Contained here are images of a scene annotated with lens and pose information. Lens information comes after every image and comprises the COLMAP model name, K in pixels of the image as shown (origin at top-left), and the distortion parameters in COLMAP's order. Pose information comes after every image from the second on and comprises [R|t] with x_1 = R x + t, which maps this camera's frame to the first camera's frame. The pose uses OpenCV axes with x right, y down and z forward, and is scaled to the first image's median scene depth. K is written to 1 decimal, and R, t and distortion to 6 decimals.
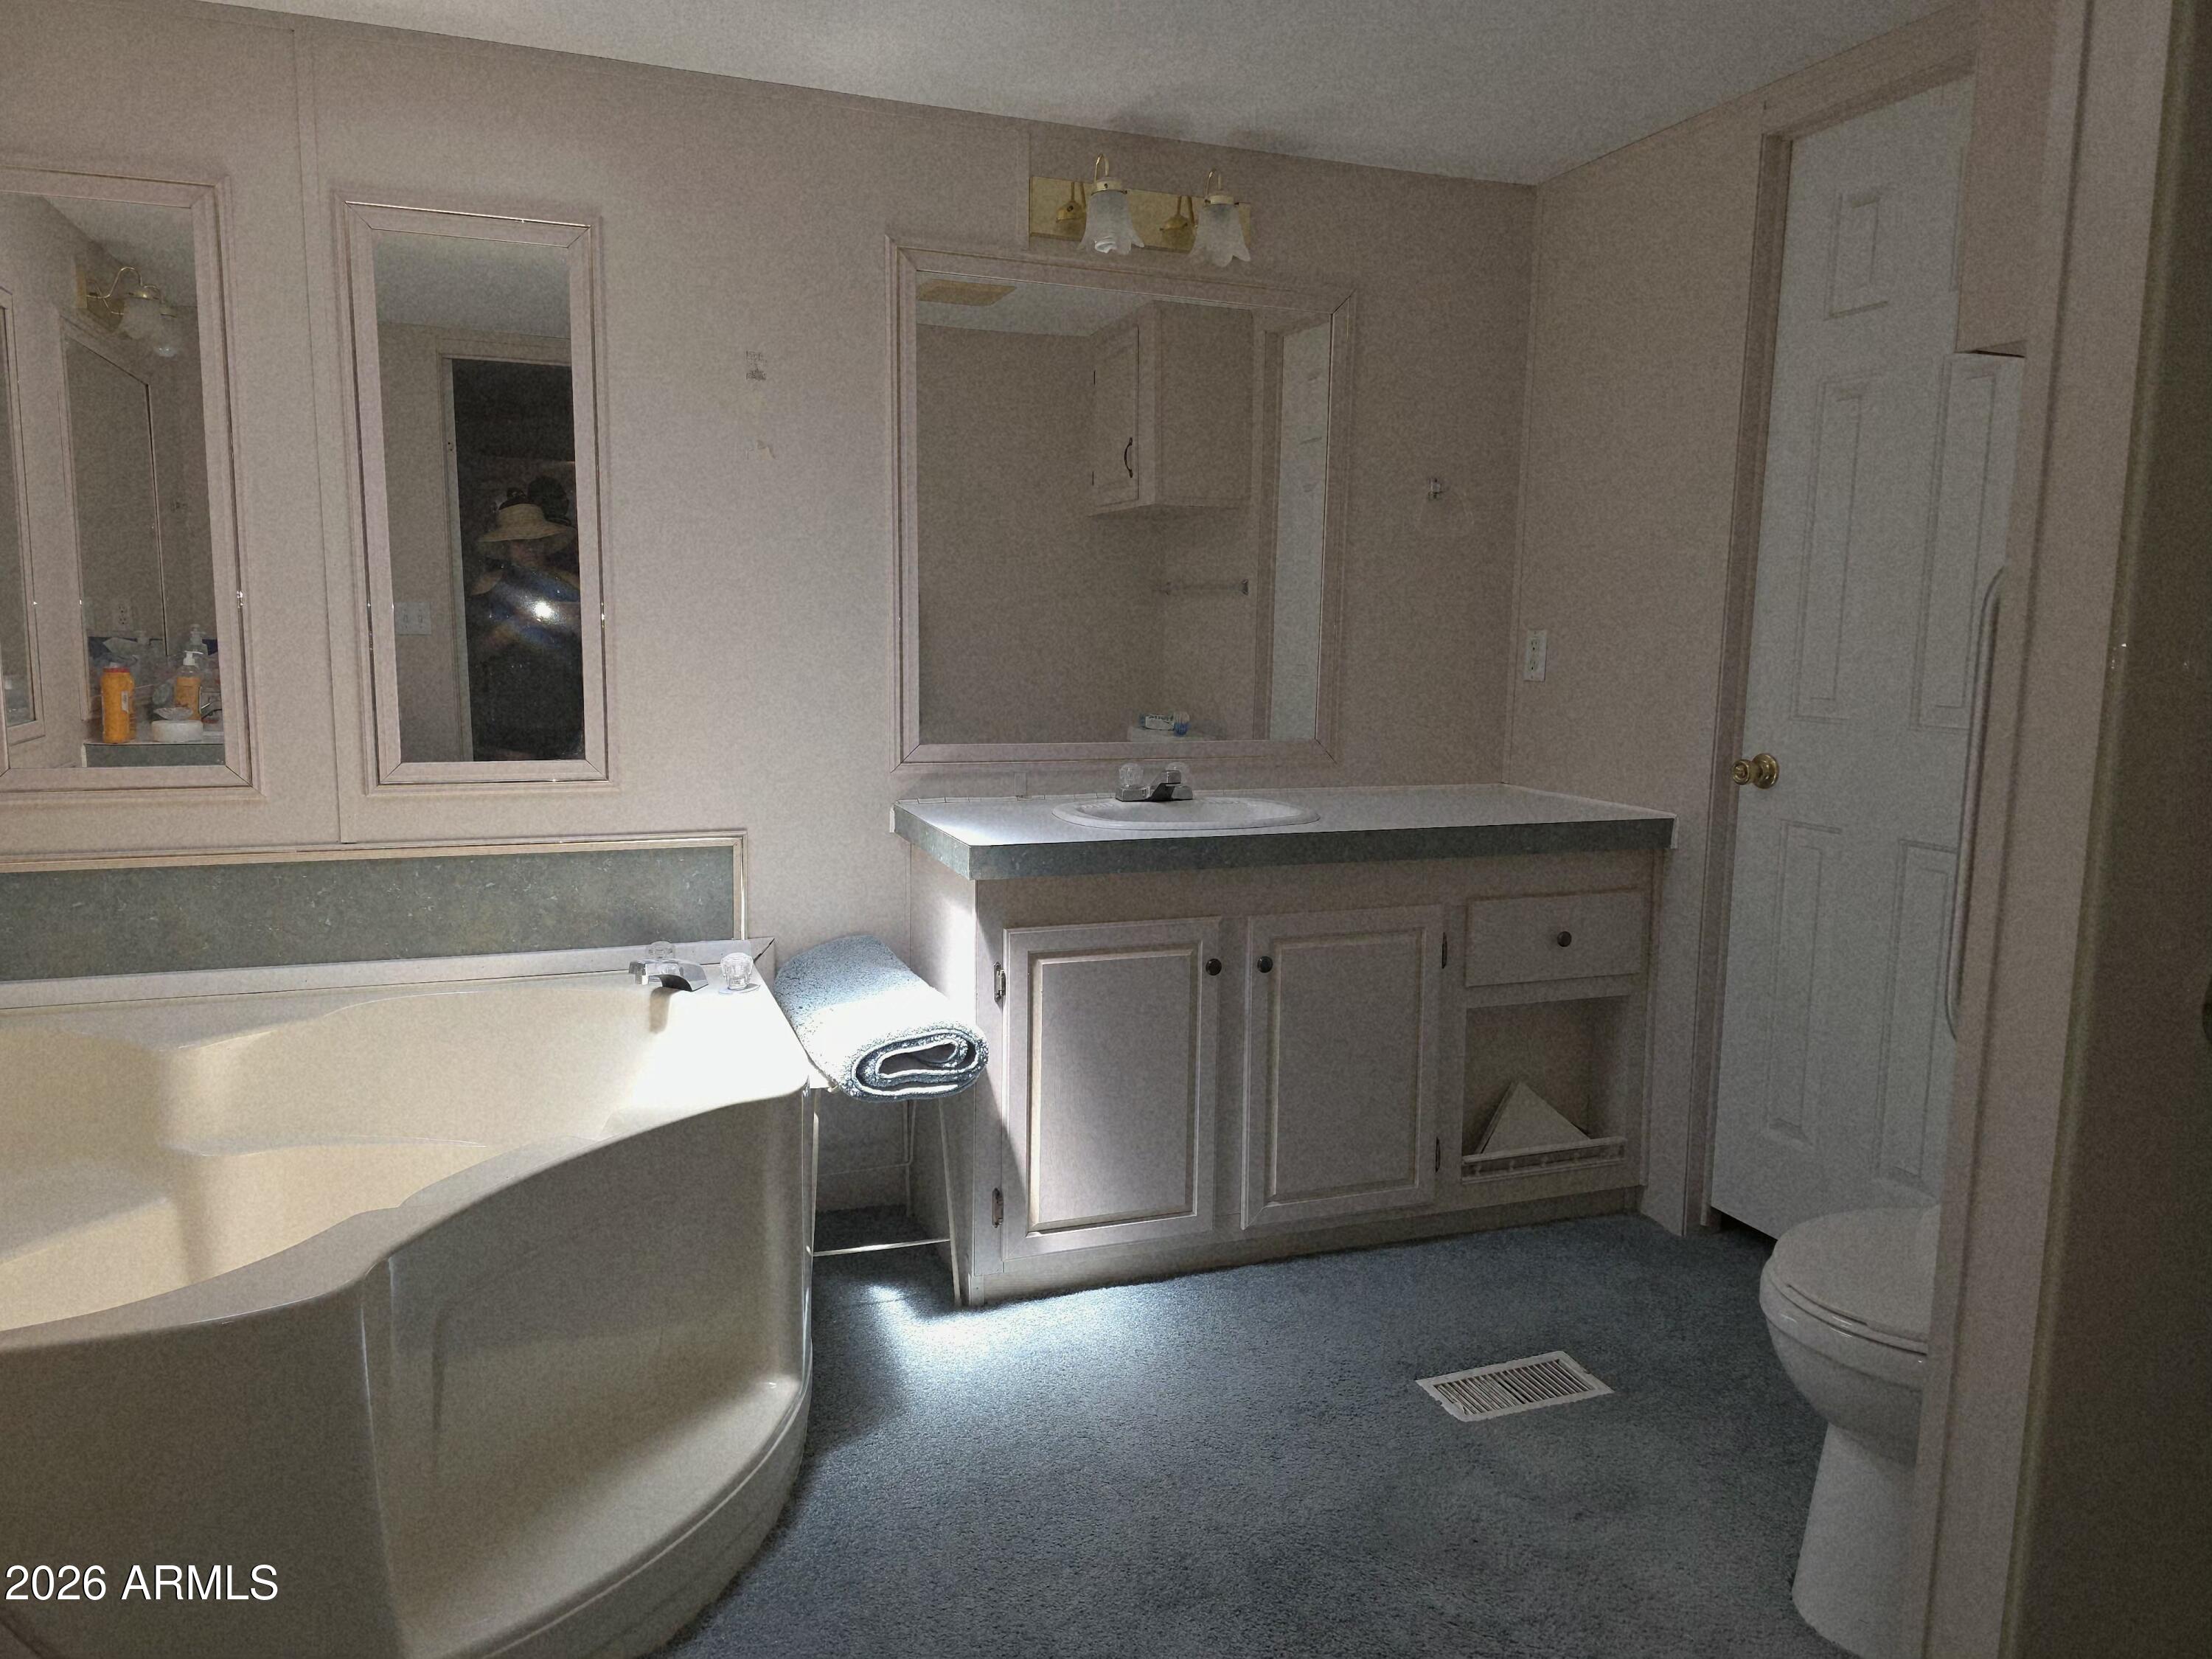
lens RADIAL K [[1524.0, 0, 1106.0], [0, 1524.0, 829.5], [0, 0, 1]] dist [-0.003736, -0.001892]
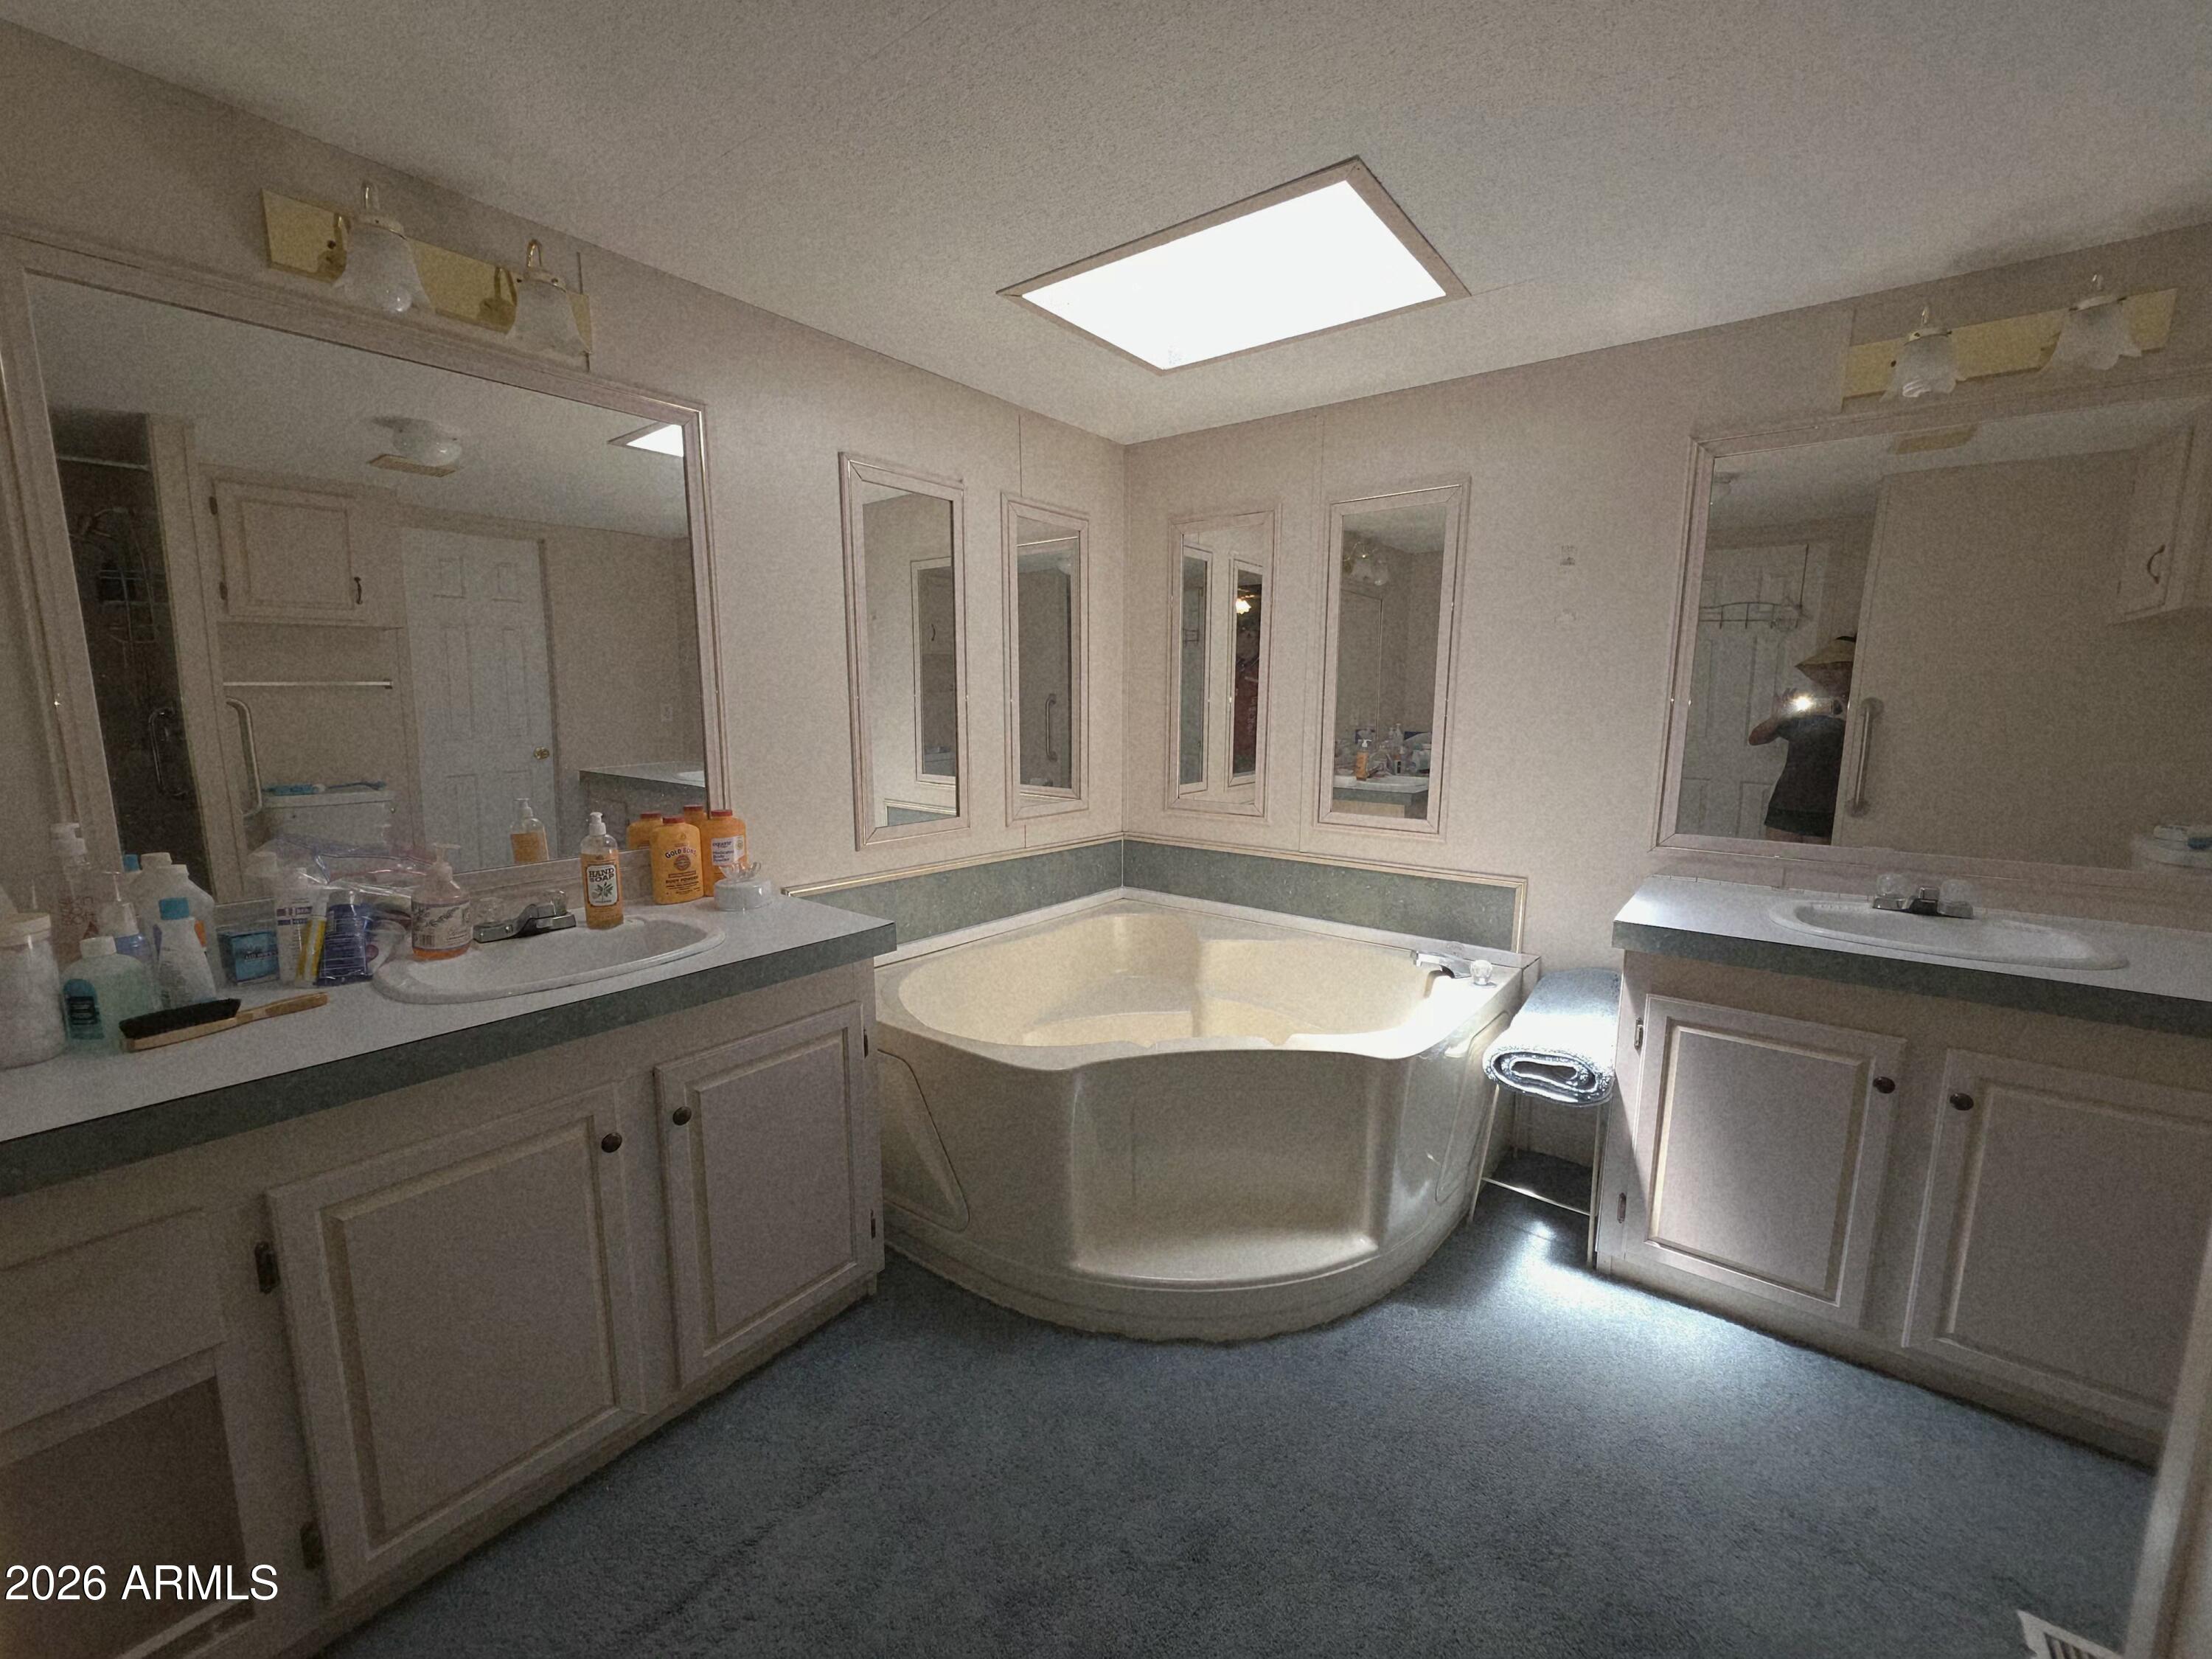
lens RADIAL K [[888.1, 0, 1106.0], [0, 888.1, 829.5], [0, 0, 1]] dist [-0.014961, -0.000084]
pose [[0.495598, 0.115359, -0.860857, 0.309053], [-0.108798, 0.991579, 0.070241, -0.067050], [0.861711, 0.058848, 0.503975, 0.246881]]
